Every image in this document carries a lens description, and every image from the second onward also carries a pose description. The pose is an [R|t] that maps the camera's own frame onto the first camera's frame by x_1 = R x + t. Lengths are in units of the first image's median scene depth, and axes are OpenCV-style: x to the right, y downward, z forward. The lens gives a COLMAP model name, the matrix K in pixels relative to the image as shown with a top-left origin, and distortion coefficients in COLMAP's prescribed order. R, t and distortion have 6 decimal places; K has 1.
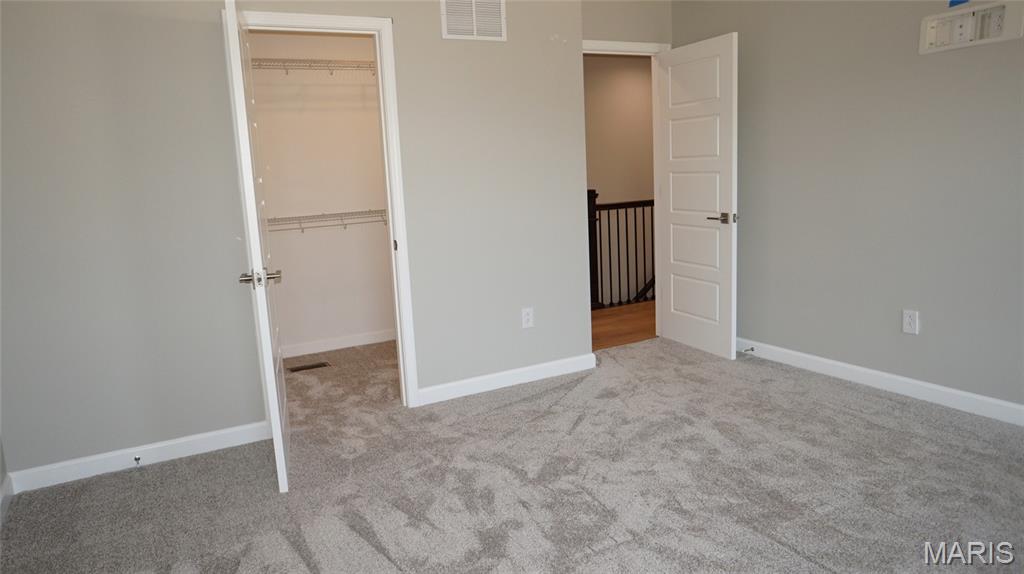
lens RADIAL K [[704.2, 0, 509.3], [0, 704.2, 279.2], [0, 0, 1]] dist [-0.054557, 0.074356]
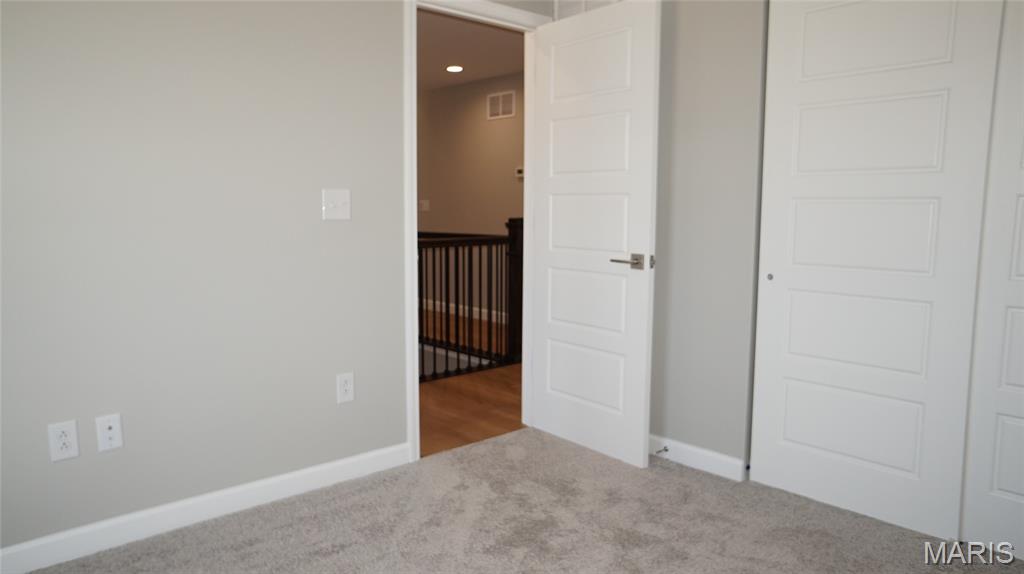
lens RADIAL K [[704.2, 0, 508.6], [0, 704.2, 286.8], [0, 0, 1]] dist [-0.054557, 0.074356]
pose [[0.954756, 0.035078, 0.295316, -0.015973], [-0.019475, 0.998263, -0.055612, -0.020666], [-0.296754, 0.047345, 0.953780, 0.368666]]
